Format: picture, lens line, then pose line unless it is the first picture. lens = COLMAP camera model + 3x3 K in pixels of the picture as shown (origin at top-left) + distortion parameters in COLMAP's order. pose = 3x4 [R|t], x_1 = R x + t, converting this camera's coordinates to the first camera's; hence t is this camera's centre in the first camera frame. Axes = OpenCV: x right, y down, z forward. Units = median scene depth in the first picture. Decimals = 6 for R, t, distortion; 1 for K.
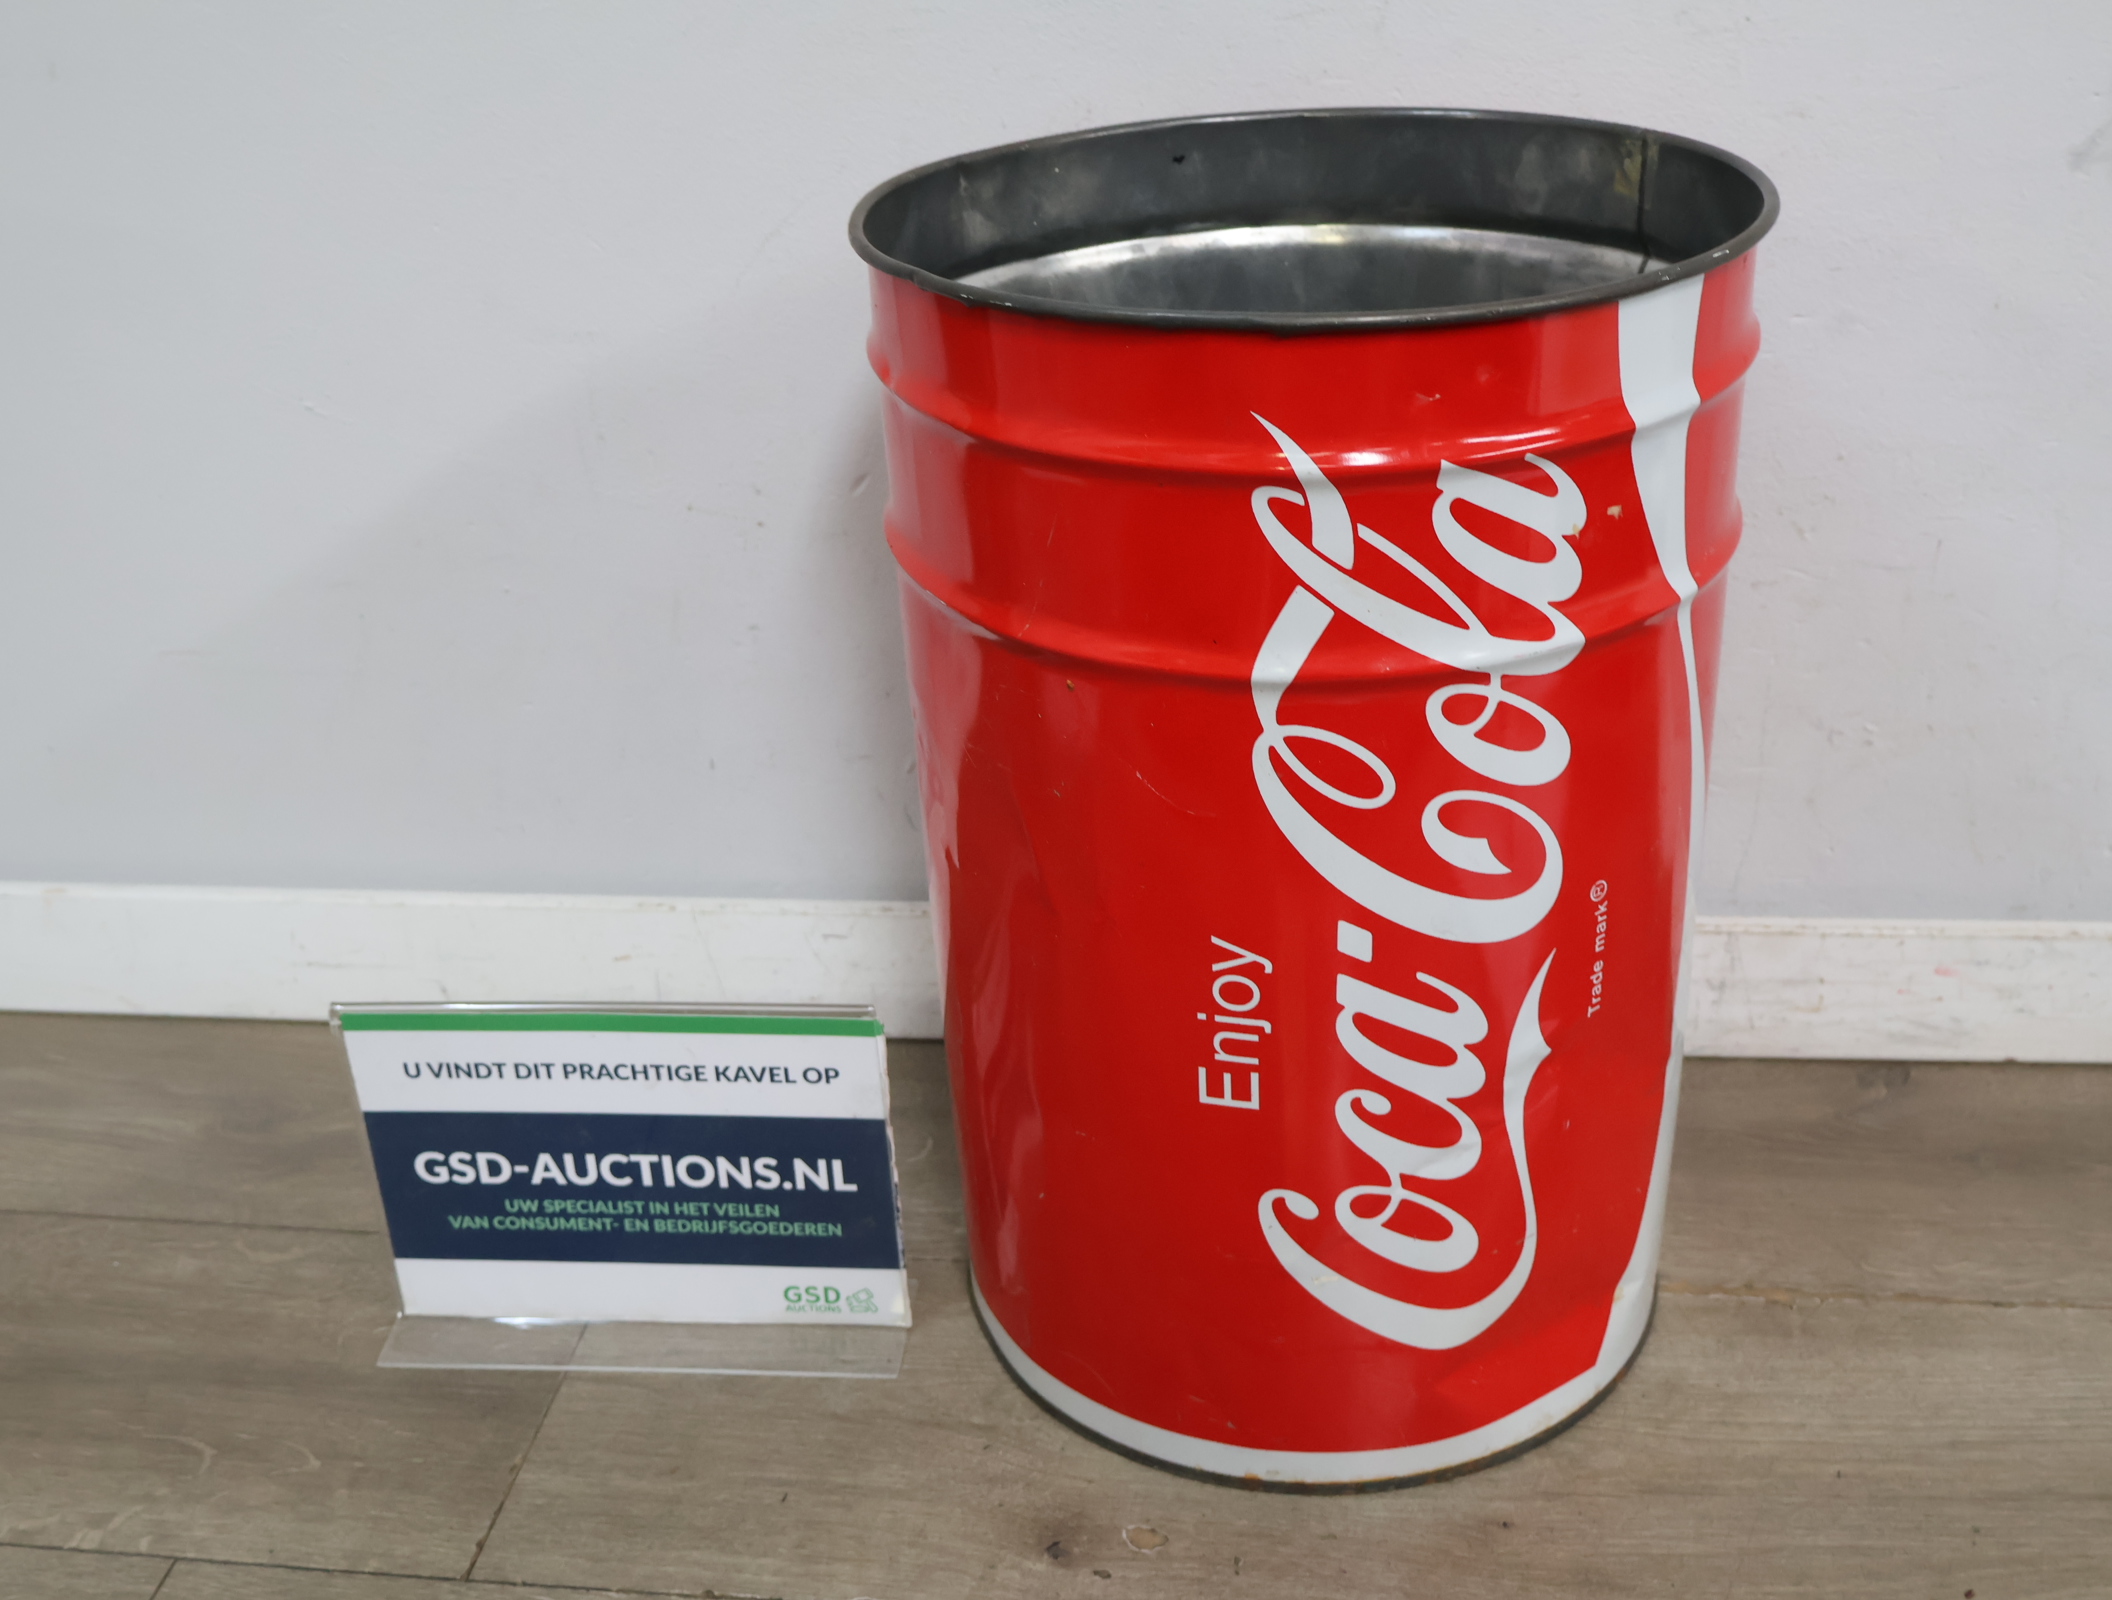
lens RADIAL K [[2340.7, 0, 1050.2], [0, 2340.7, 789.0], [0, 0, 1]] dist [-0.005874, 0.000000]
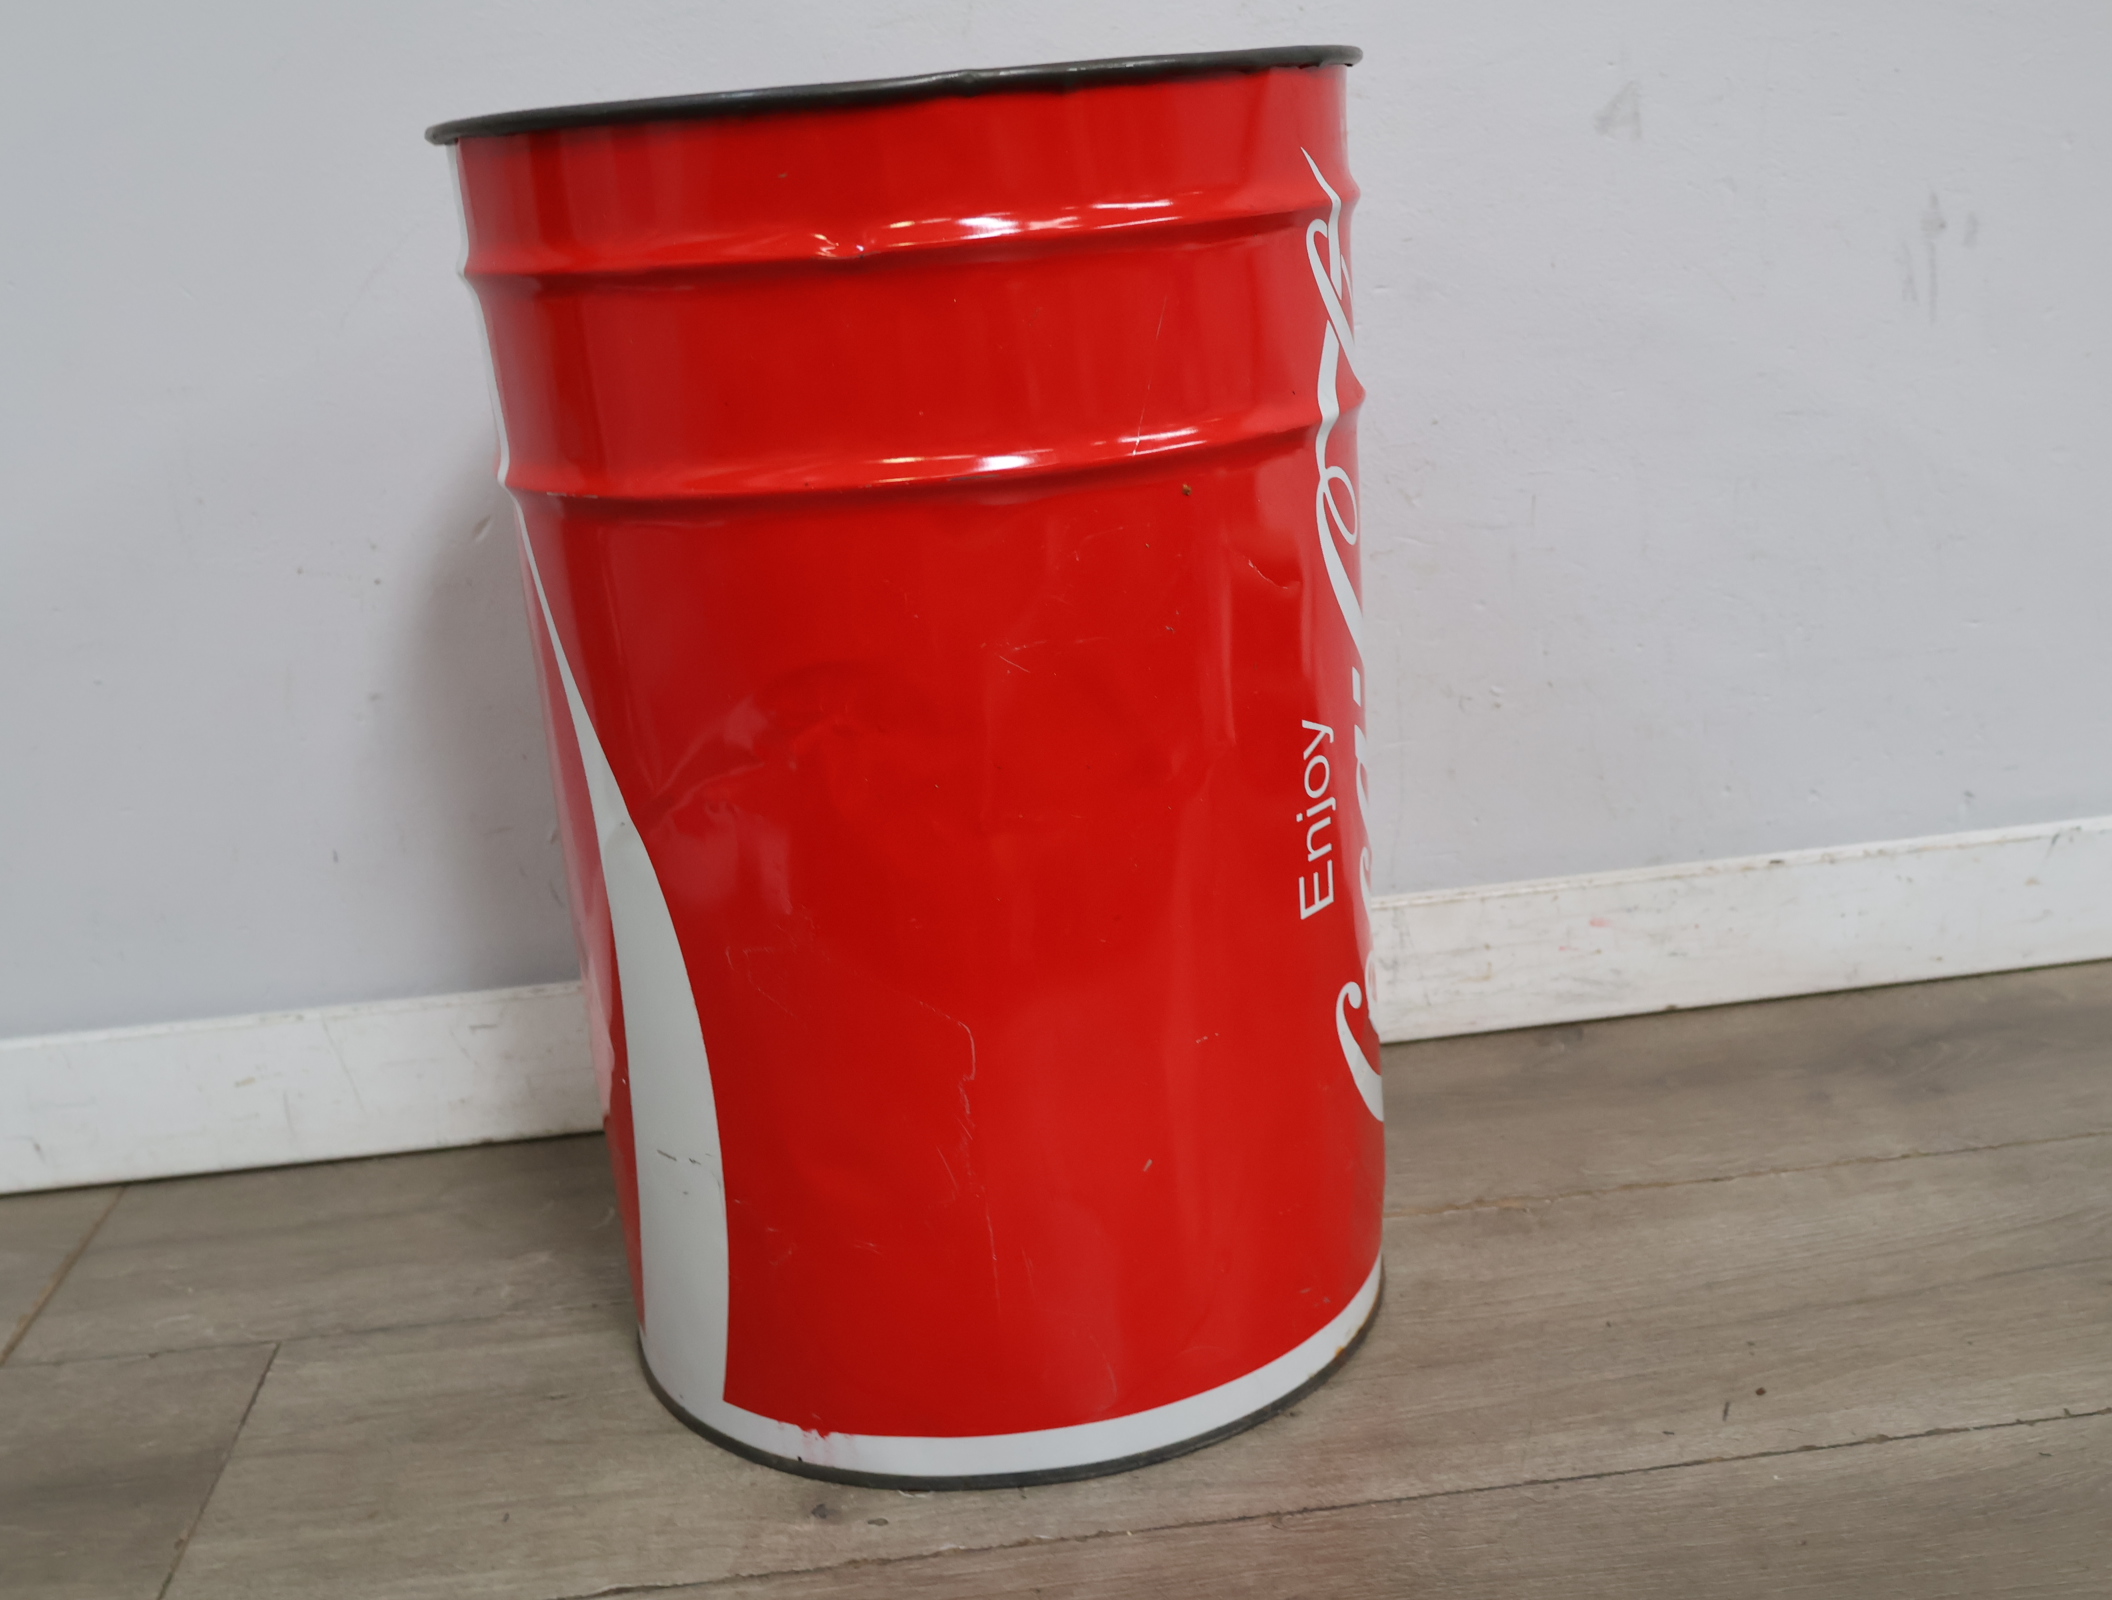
lens RADIAL K [[2340.7, 0, 1051.7], [0, 2340.7, 798.0], [0, 0, 1]] dist [-0.005874, 0.000000]
pose [[0.975148, -0.082048, 0.205802, -0.073889], [0.121421, 0.974892, -0.186660, 0.233414], [-0.185320, 0.207010, 0.960627, 0.056314]]
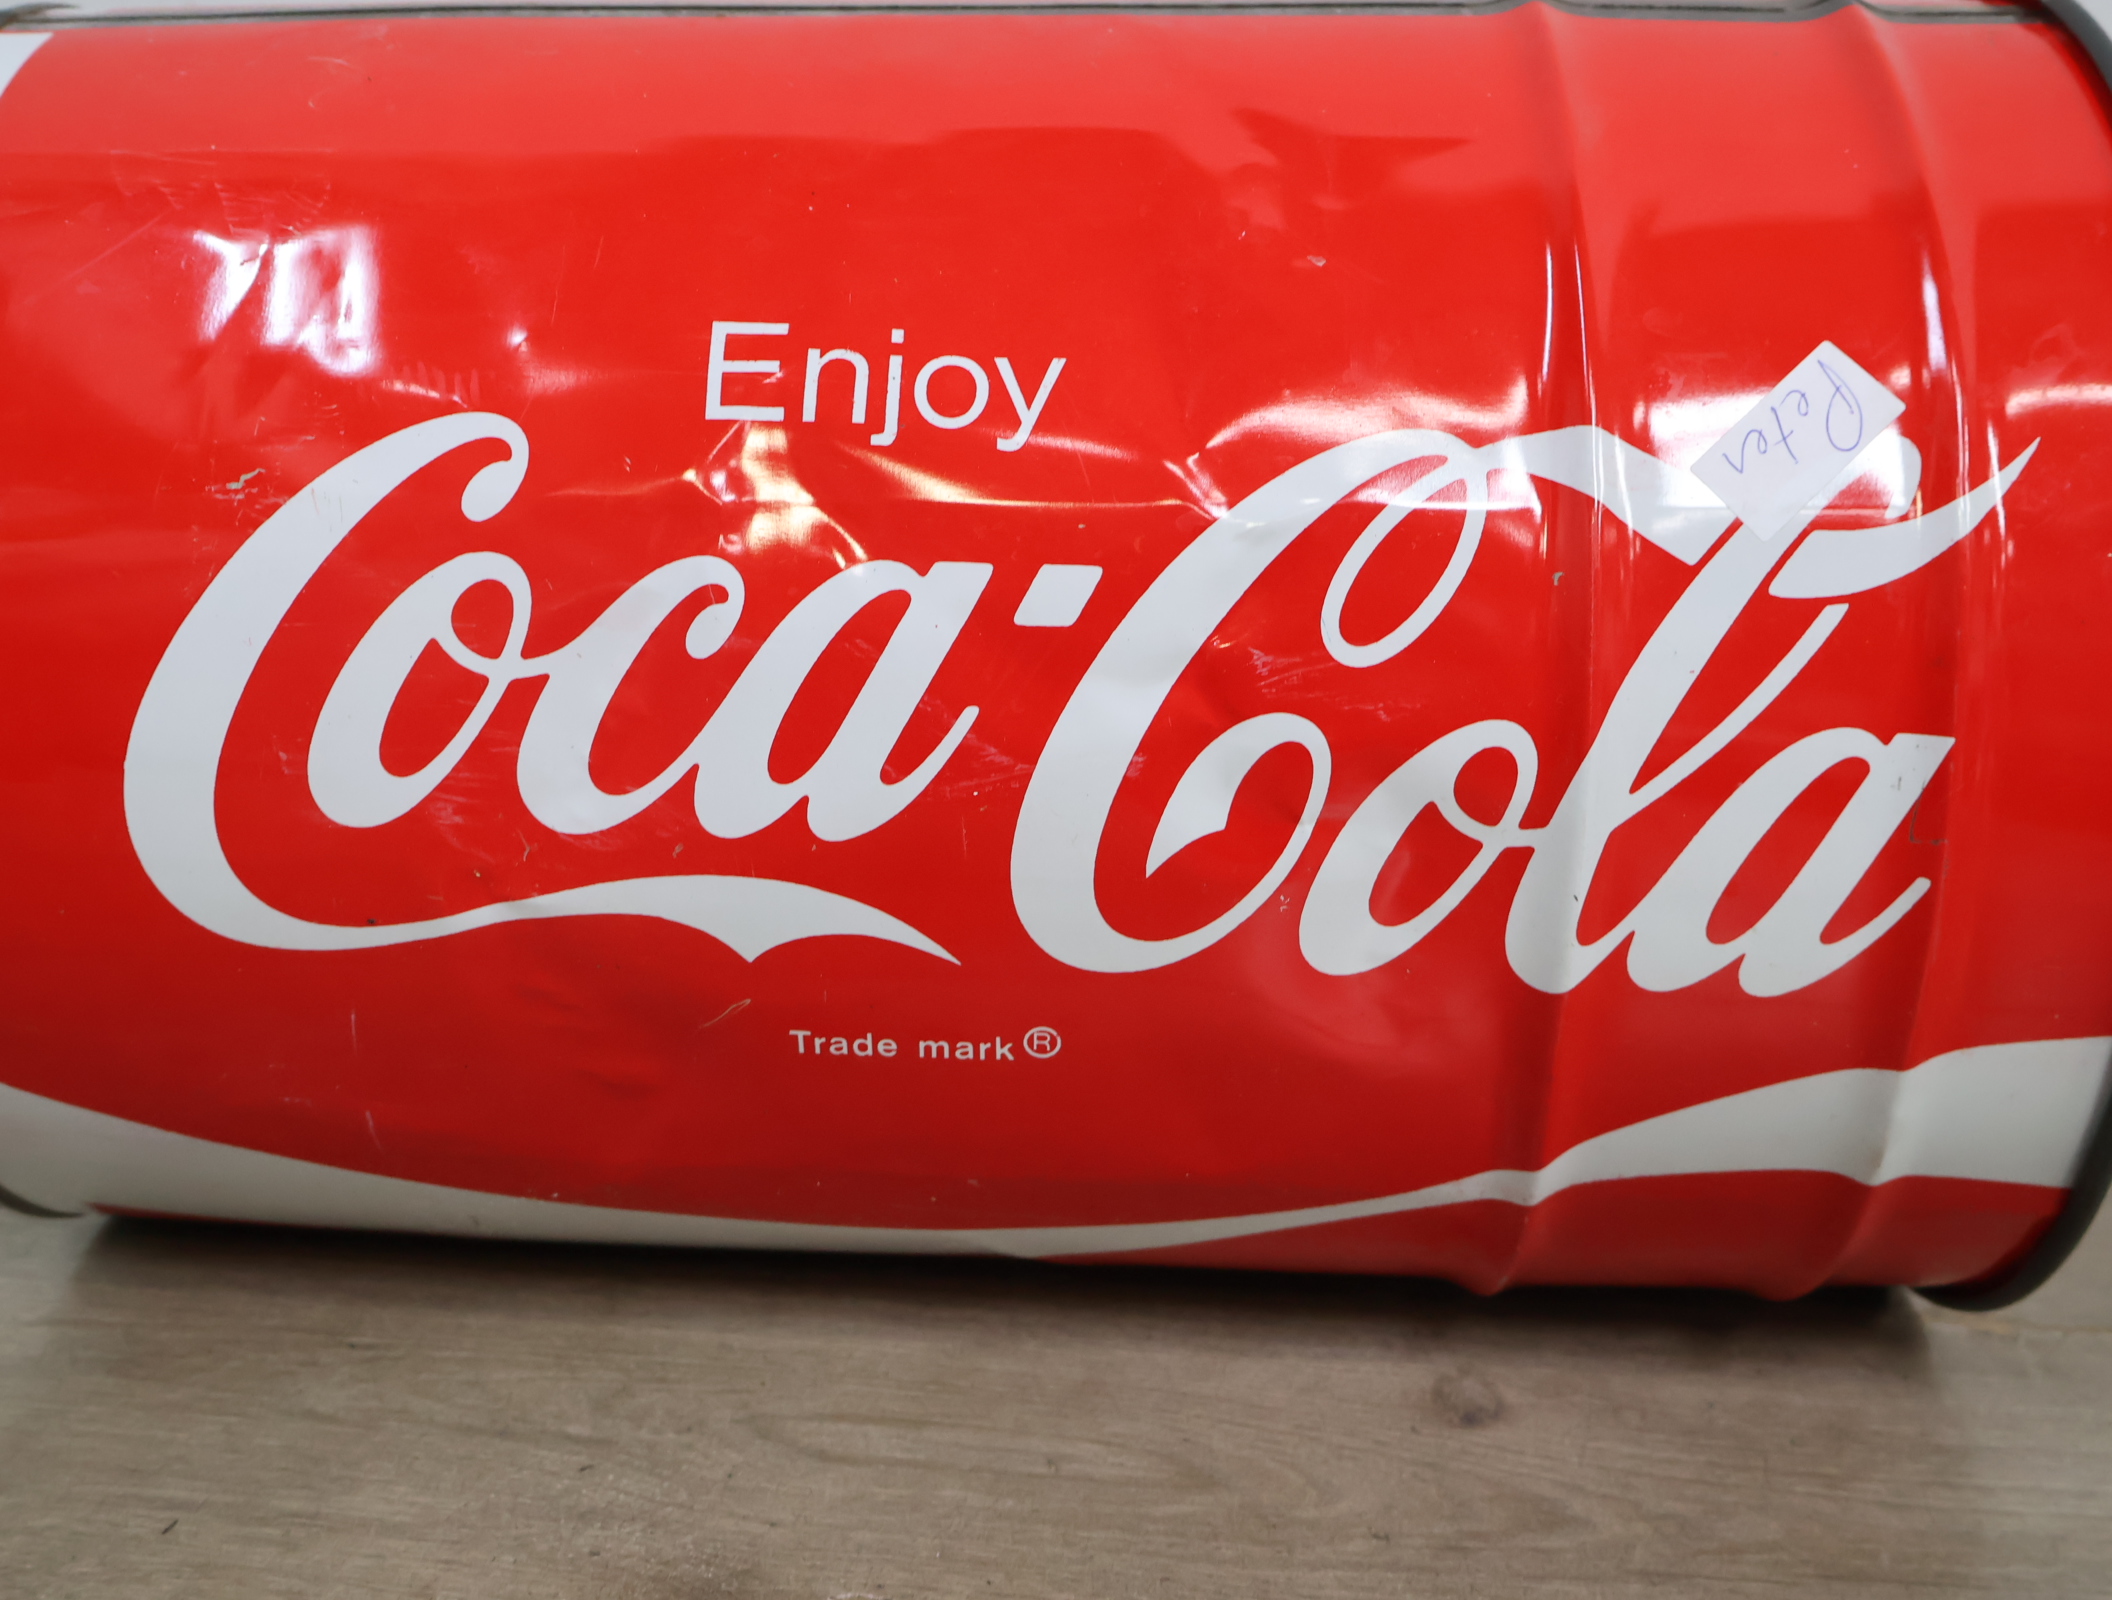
lens RADIAL K [[2340.7, 0, 1036.9], [0, 2340.7, 796.7], [0, 0, 1]] dist [-0.005874, 0.000000]
pose [[-0.069988, 0.997498, -0.010000, 0.163163], [-0.898878, -0.067409, -0.432984, 0.274795], [-0.432574, -0.021315, 0.901346, 0.432185]]
